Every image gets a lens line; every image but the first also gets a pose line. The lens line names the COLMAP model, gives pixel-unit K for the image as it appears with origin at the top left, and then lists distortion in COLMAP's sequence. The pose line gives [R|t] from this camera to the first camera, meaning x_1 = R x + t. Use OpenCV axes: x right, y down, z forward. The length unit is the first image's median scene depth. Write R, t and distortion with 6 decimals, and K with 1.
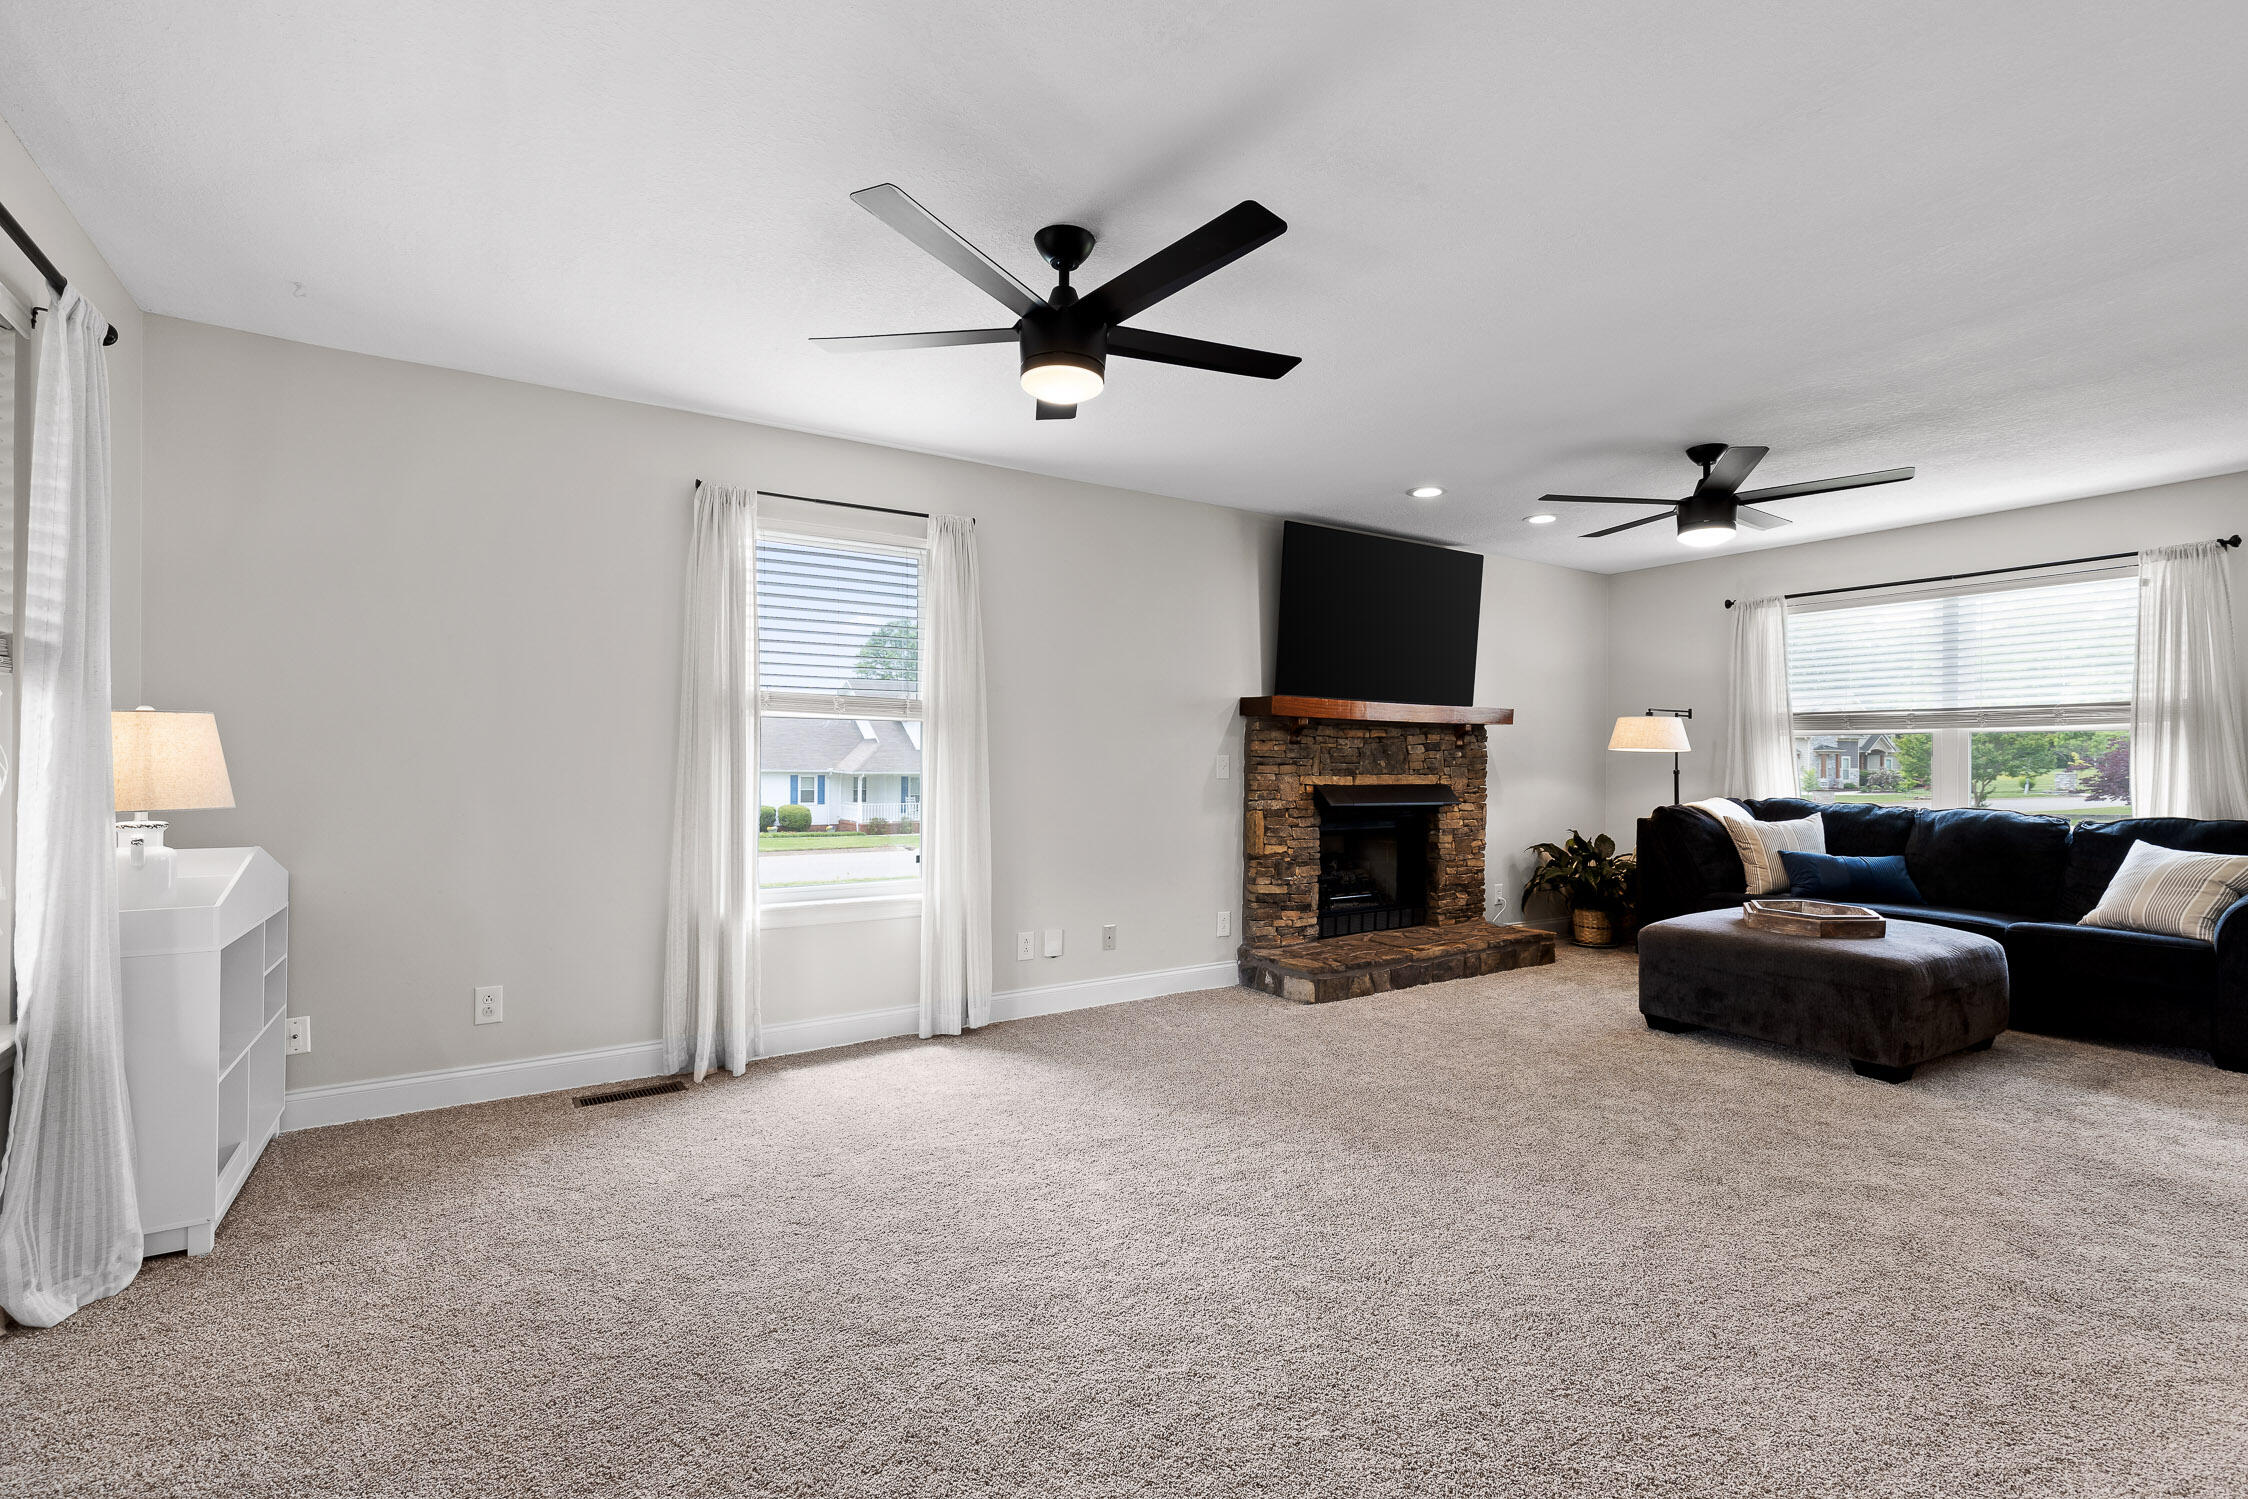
lens RADIAL K [[1008.0, 0, 1118.1], [0, 1008.0, 754.0], [0, 0, 1]] dist [0.000397, 0.000103]
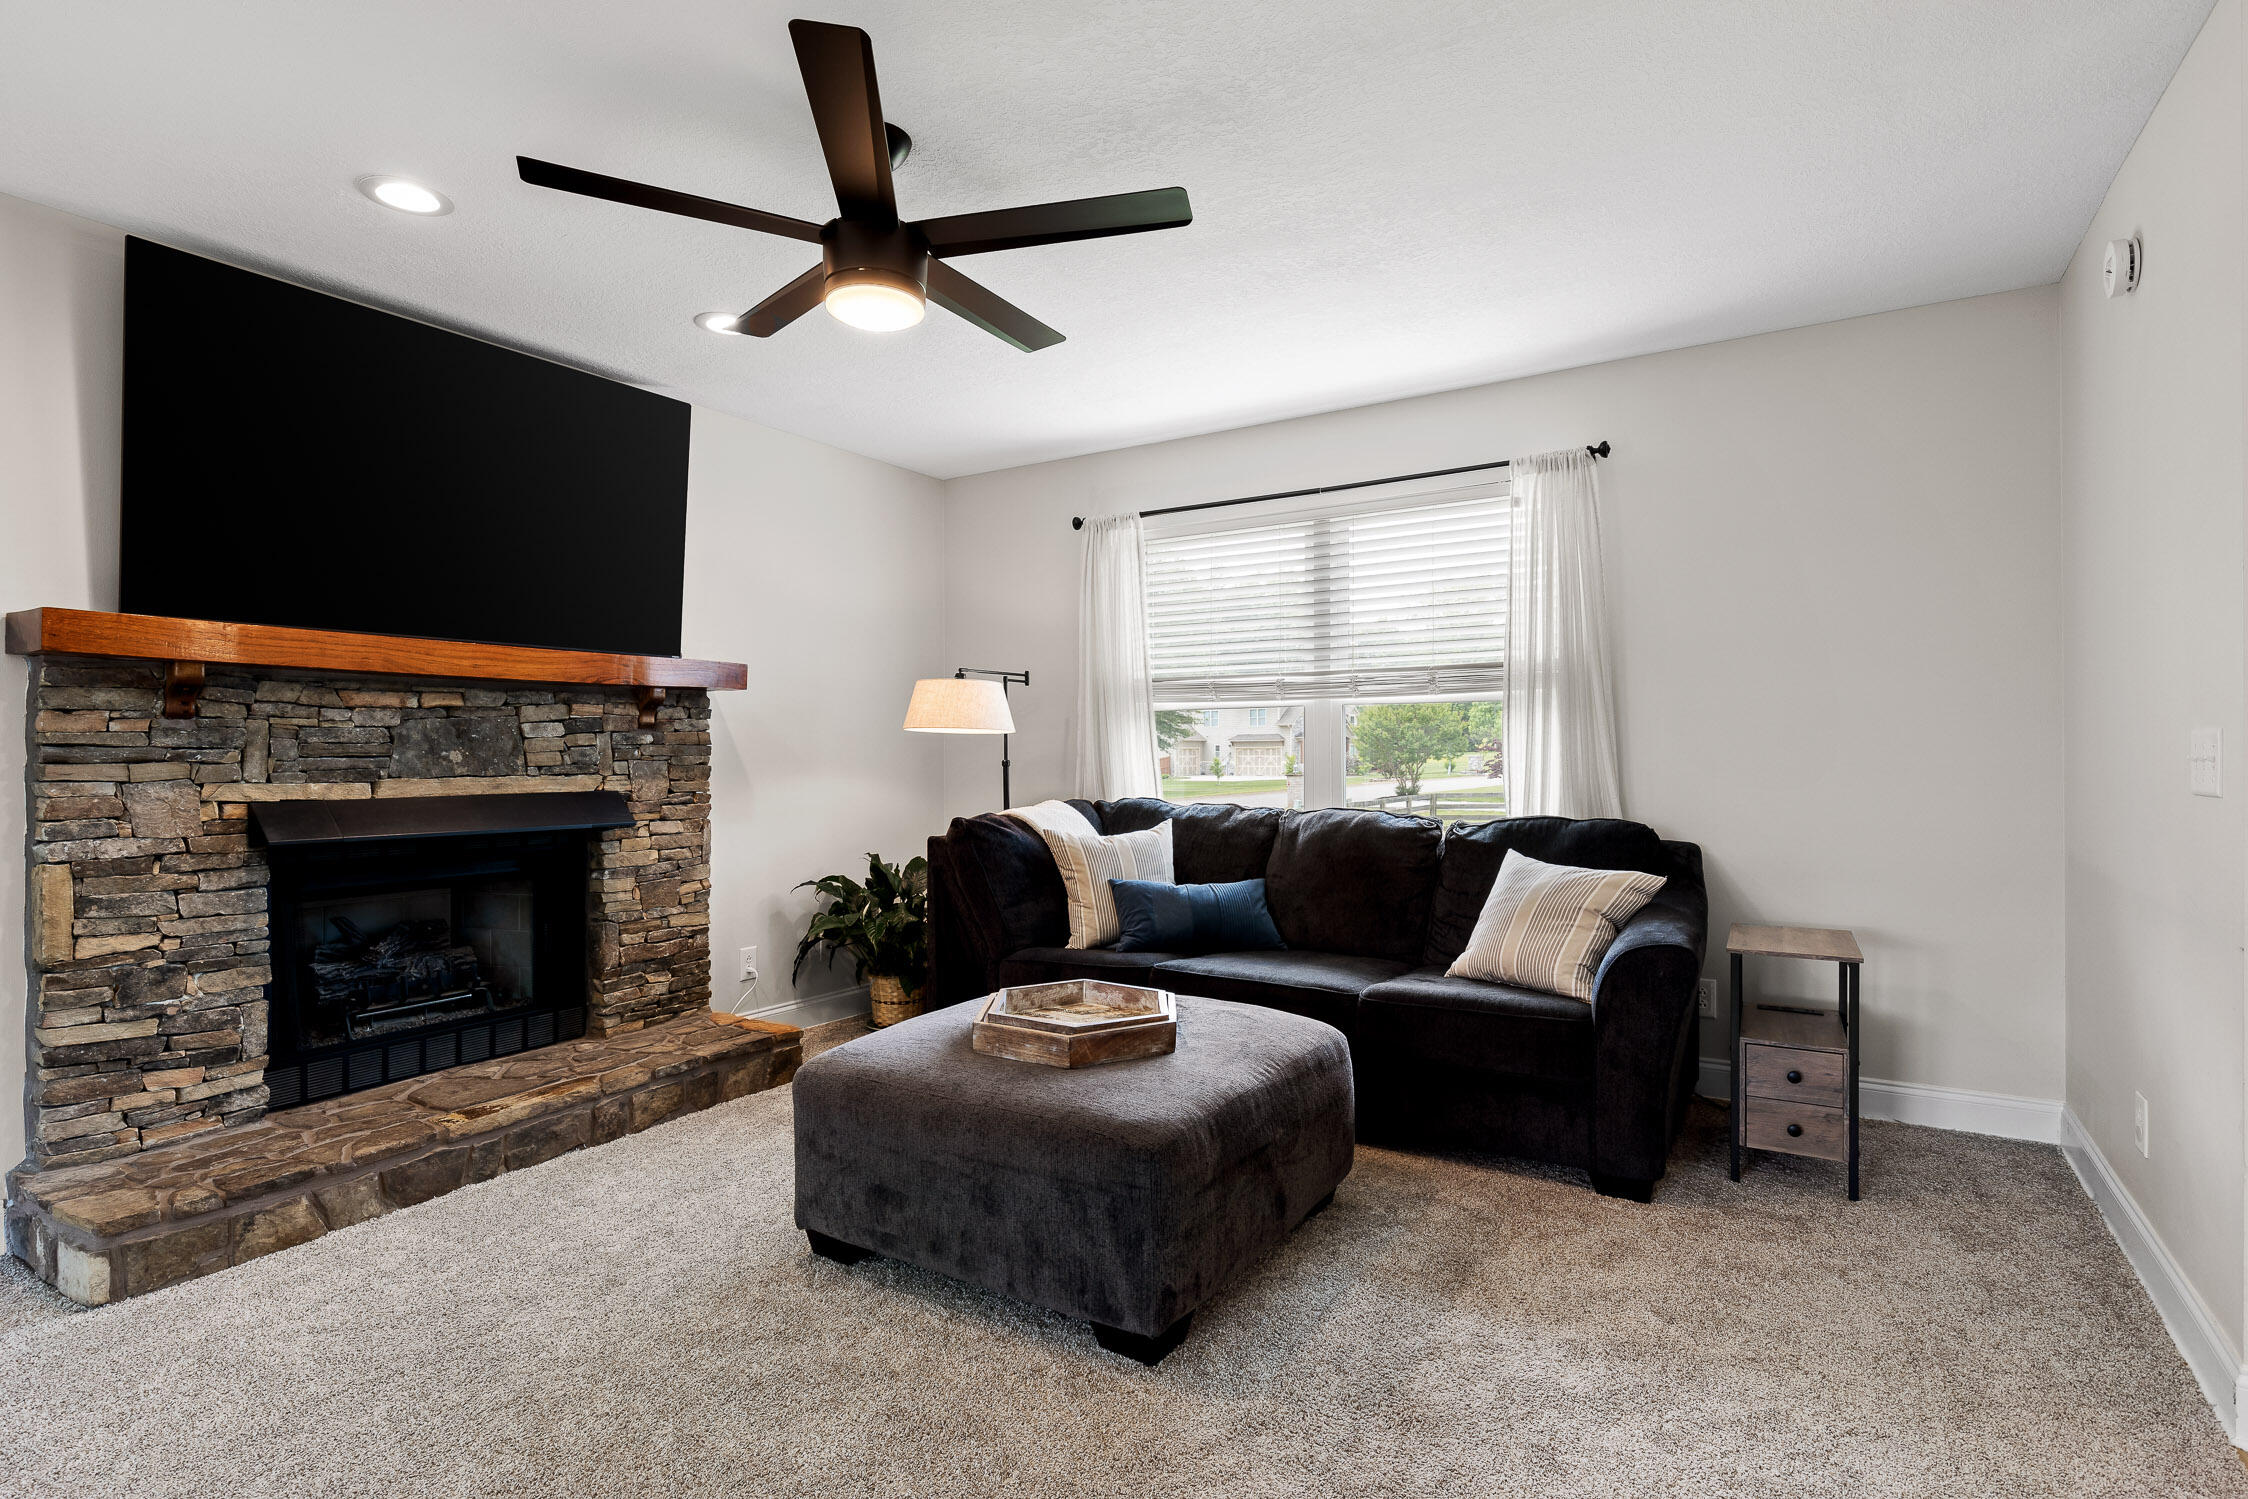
lens RADIAL K [[1112.7, 0, 1124.0], [0, 1112.7, 749.5], [0, 0, 1]] dist [-0.005383, 0.000485]
pose [[0.902049, -0.009720, 0.431524, 0.352362], [0.007714, 0.999950, 0.006399, 0.004996], [-0.431565, -0.002444, 0.902079, 0.337525]]
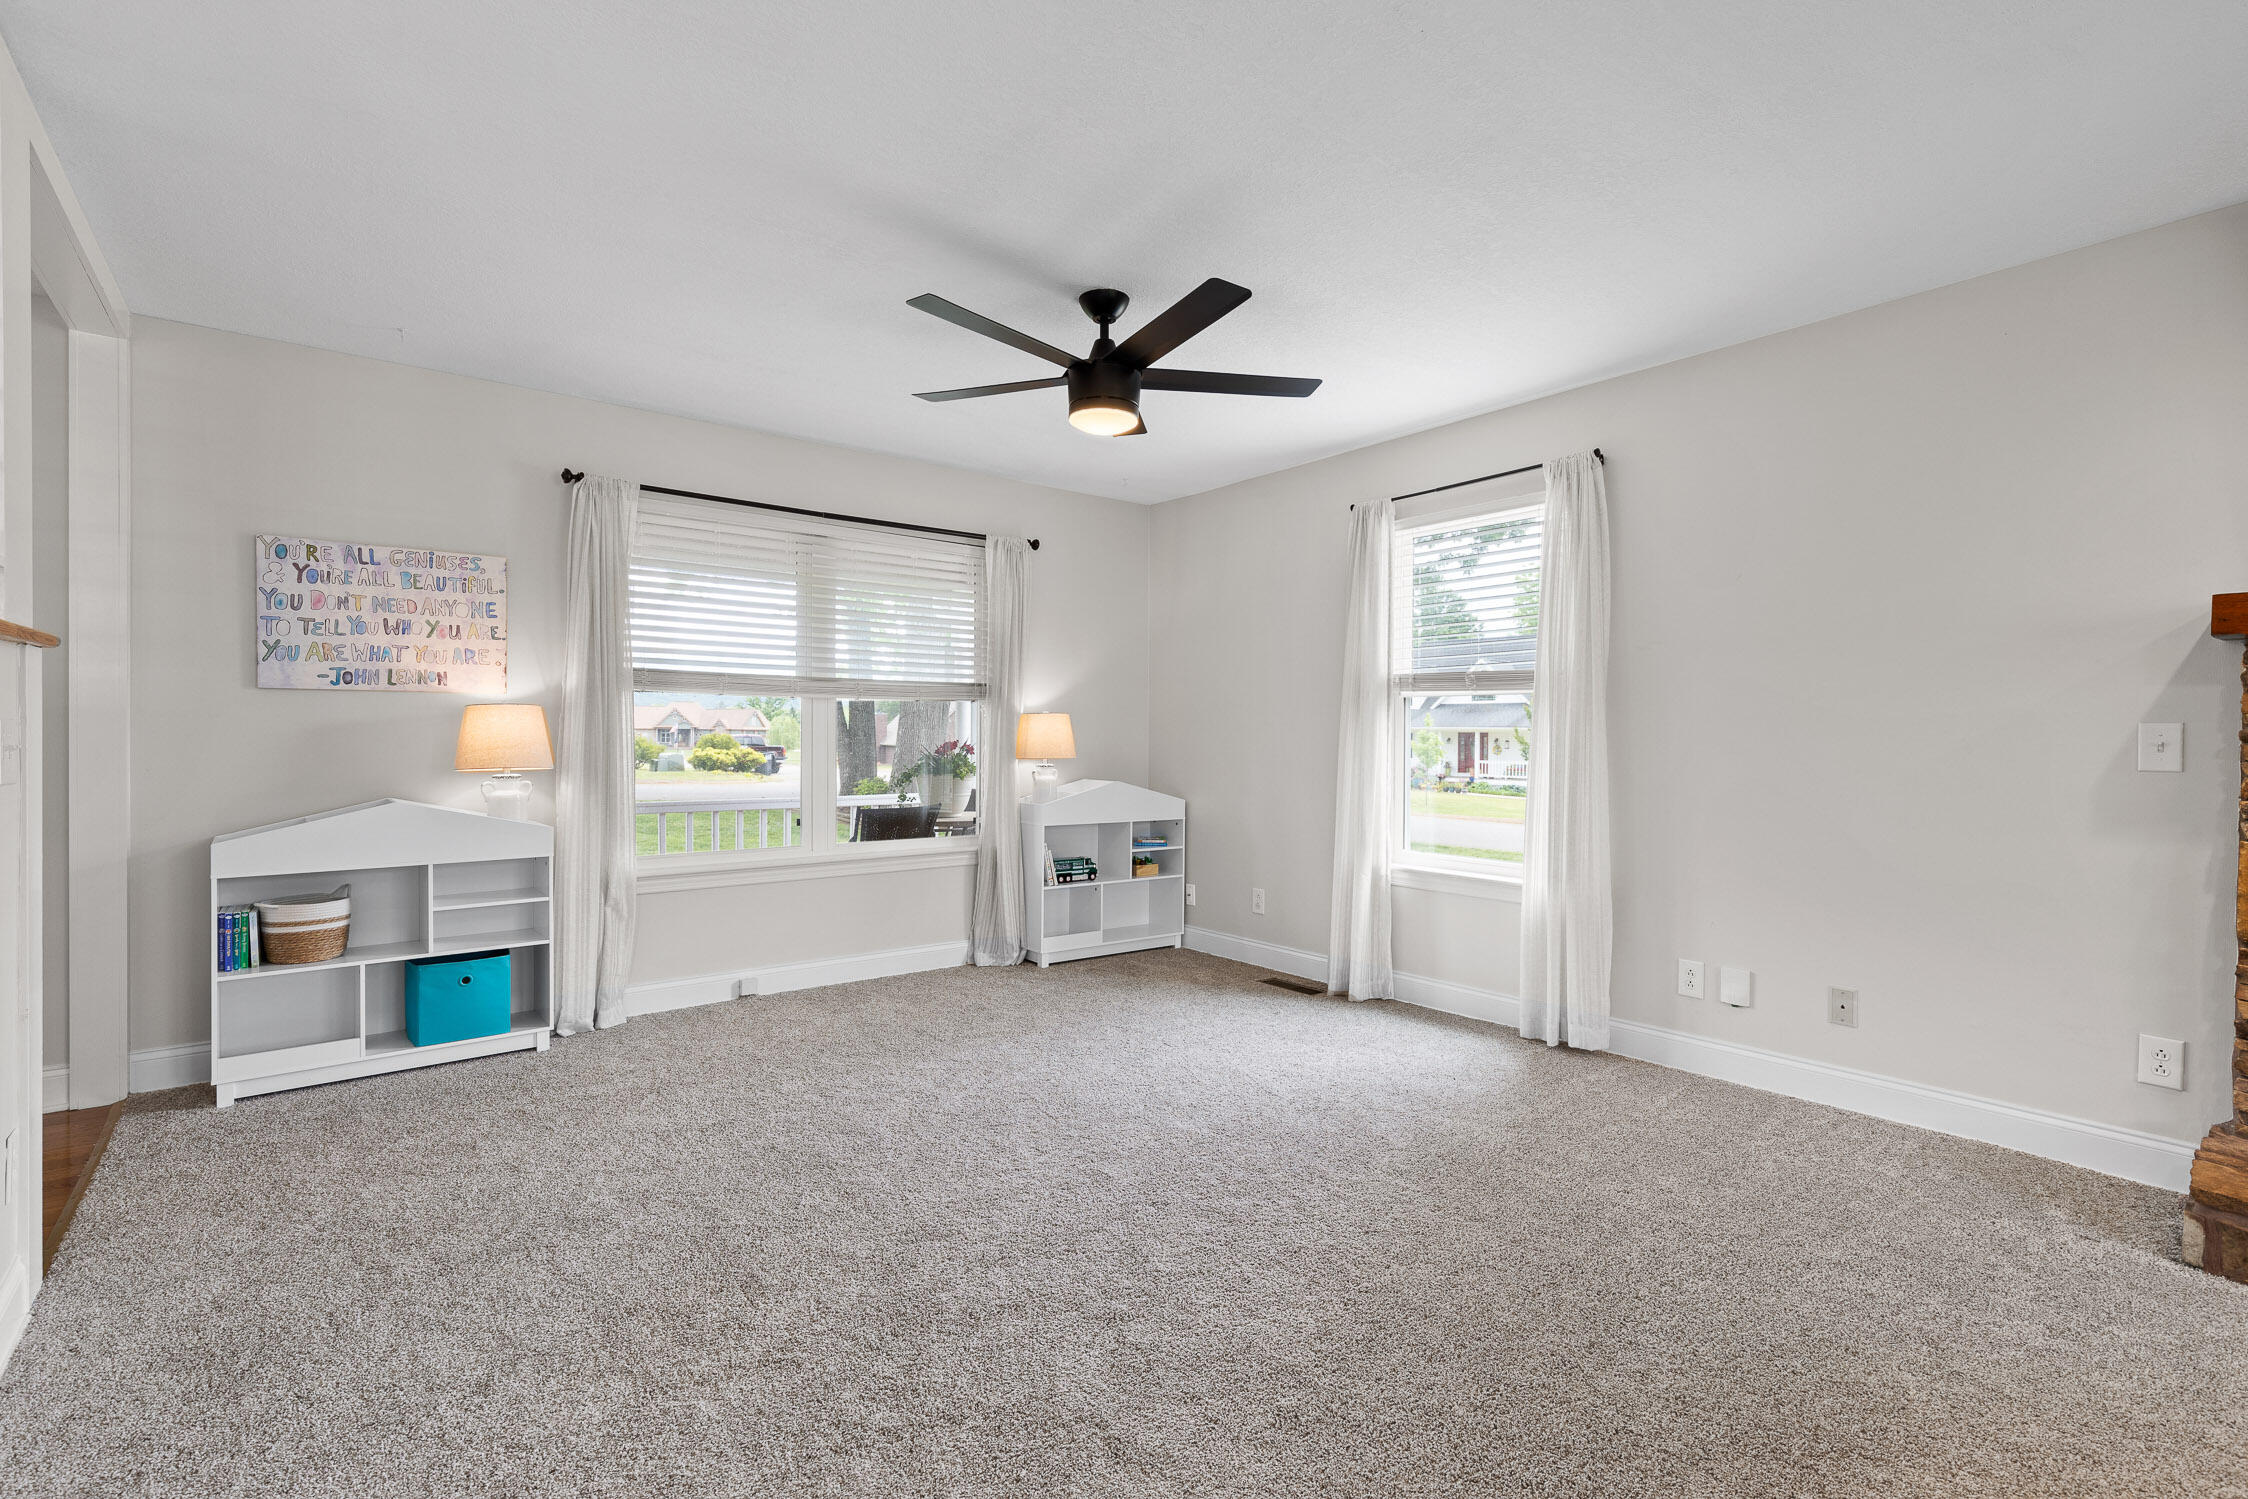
lens RADIAL K [[1008.0, 0, 1118.1], [0, 1008.0, 754.0], [0, 0, 1]] dist [0.000397, 0.000103]
pose [[0.088890, 0.005338, -0.996027, 0.544303], [-0.008567, 0.999953, 0.004594, 0.017882], [0.996005, 0.008124, 0.088932, 0.431633]]
